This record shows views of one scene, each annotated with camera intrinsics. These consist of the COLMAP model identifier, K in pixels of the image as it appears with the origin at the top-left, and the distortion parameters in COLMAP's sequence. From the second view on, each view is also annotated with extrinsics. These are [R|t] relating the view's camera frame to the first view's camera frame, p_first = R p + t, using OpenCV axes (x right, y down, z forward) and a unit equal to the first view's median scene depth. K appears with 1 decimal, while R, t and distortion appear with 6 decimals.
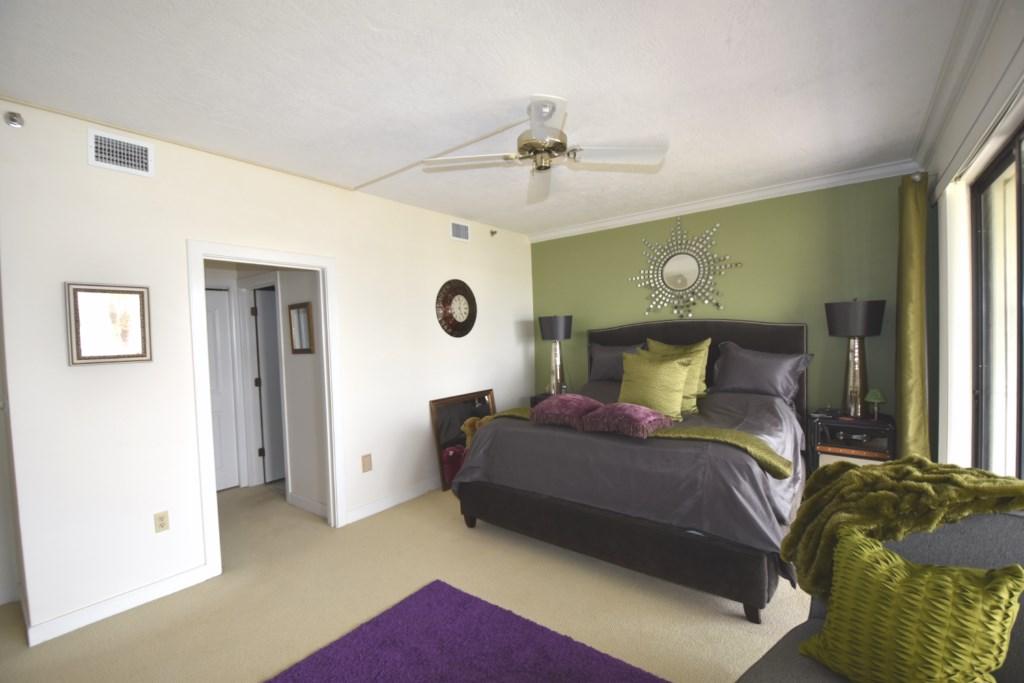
lens RADIAL K [[446.9, 0, 511.1], [0, 446.9, 349.4], [0, 0, 1]] dist [0.015669, -0.021683]
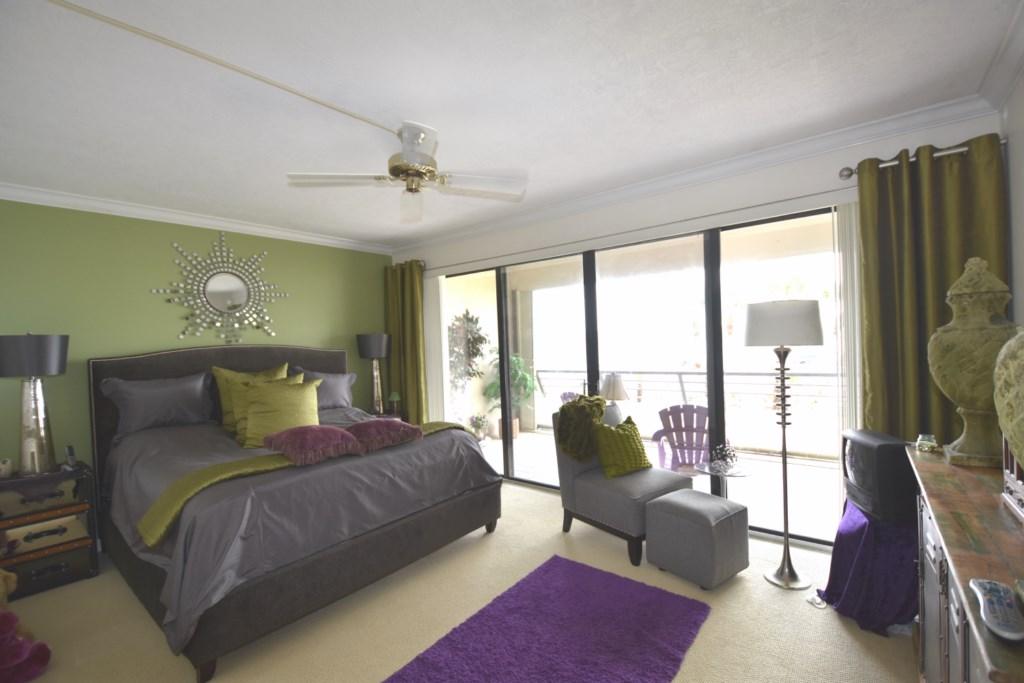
lens RADIAL K [[446.9, 0, 511.1], [0, 446.9, 349.4], [0, 0, 1]] dist [0.015669, -0.021683]
pose [[0.016952, 0.015370, 0.999738, -0.635017], [0.072823, 0.997207, -0.016566, -0.001958], [-0.997201, 0.073084, 0.015785, 0.519275]]
